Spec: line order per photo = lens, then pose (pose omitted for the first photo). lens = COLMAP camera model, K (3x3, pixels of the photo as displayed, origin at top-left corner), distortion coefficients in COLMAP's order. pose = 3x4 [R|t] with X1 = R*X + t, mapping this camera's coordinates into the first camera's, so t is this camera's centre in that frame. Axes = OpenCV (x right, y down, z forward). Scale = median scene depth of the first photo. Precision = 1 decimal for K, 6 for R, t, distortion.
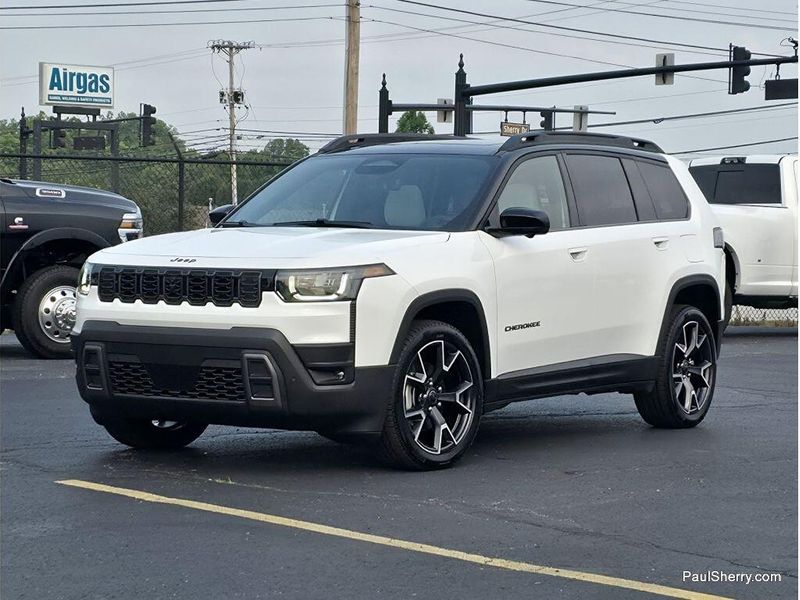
lens RADIAL K [[2091.8, 0, 400.0], [0, 2091.8, 300.0], [0, 0, 1]] dist [0.284596, -0.774032]
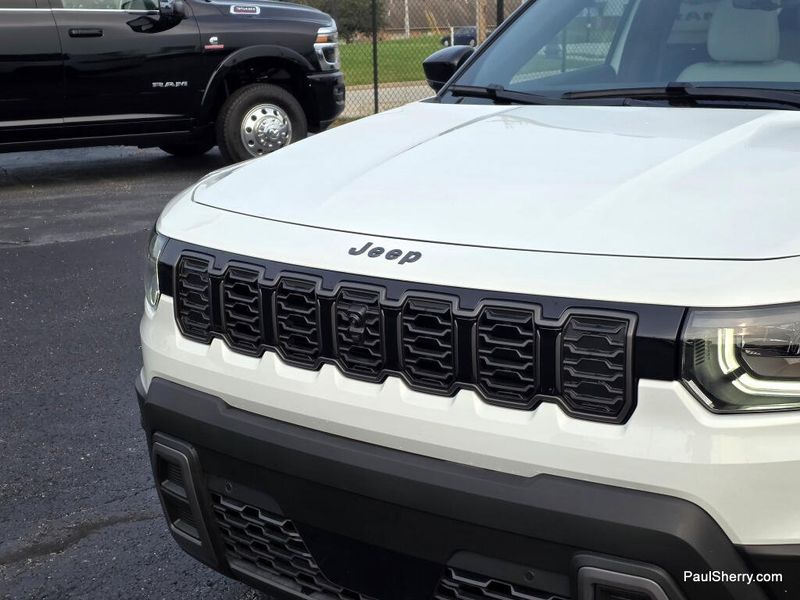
lens RADIAL K [[1200.5, 0, 400.0], [0, 1200.5, 300.0], [0, 0, 1]] dist [0.149093, -0.040758]
pose [[0.995787, -0.016961, -0.090111, -0.080093], [0.034516, 0.979794, 0.197008, -0.049691], [0.084949, -0.199288, 0.976252, 0.776273]]
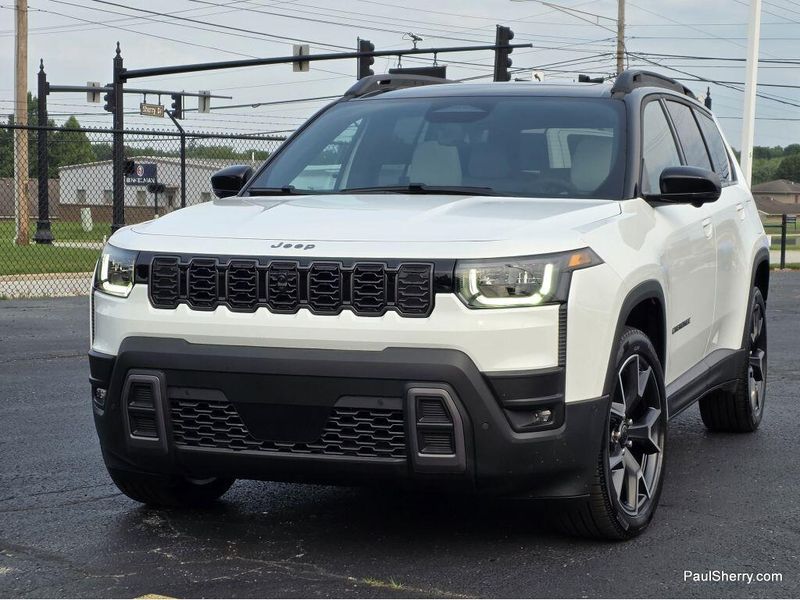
lens RADIAL K [[1682.4, 0, 400.0], [0, 1682.4, 300.0], [0, 0, 1]] dist [0.202549, -0.234918]
pose [[0.977135, -0.017485, 0.211901, -0.178175], [0.011316, 0.999477, 0.030291, -0.017067], [-0.212320, -0.027200, 0.976822, 0.458856]]
